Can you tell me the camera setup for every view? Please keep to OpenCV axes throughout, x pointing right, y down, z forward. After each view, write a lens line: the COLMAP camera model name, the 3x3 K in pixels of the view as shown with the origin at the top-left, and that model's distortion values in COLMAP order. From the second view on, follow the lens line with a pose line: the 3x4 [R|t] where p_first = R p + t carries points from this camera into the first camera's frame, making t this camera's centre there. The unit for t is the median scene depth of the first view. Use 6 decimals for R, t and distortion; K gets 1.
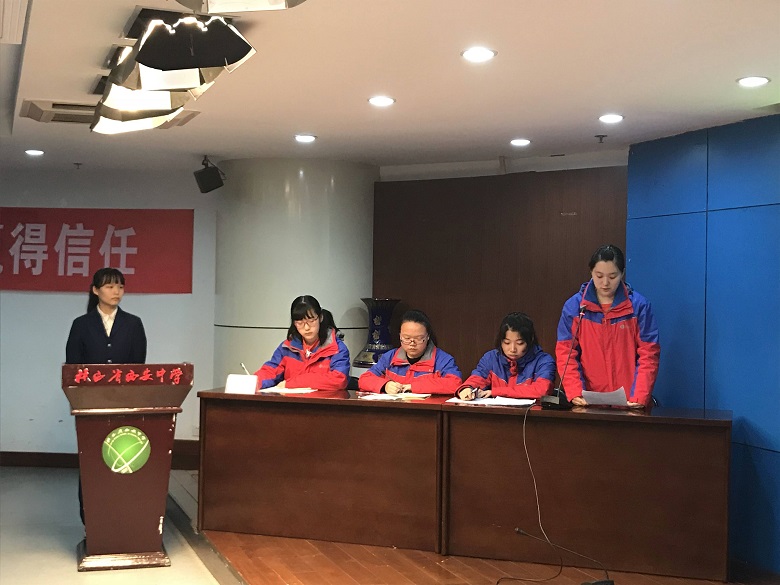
lens RADIAL K [[1081.1, 0, 390.0], [0, 1081.1, 292.5], [0, 0, 1]] dist [0.004977, -0.013140]
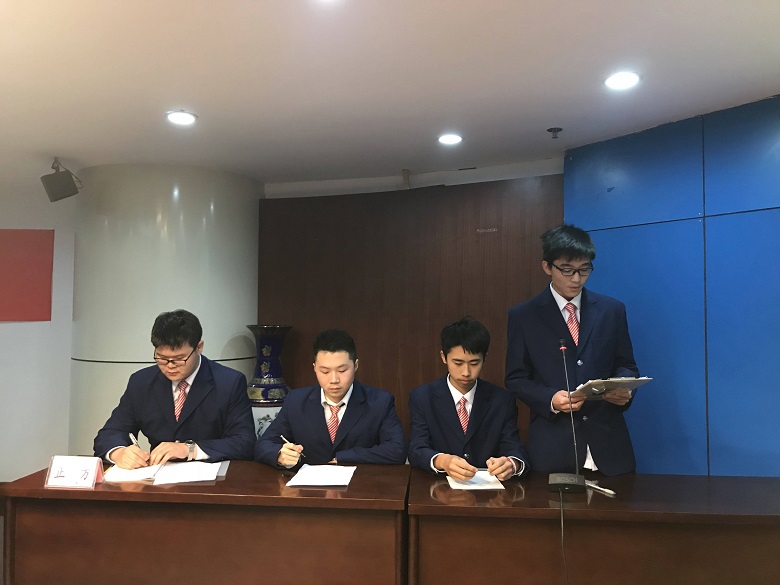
lens RADIAL K [[638.4, 0, 389.2], [0, 638.4, 281.5], [0, 0, 1]] dist [0.004613, -0.000622]
pose [[0.972136, 0.000262, 0.234419, -0.036462], [0.009903, 0.999061, -0.042185, -0.007620], [-0.234210, 0.043331, 0.971220, 0.468544]]
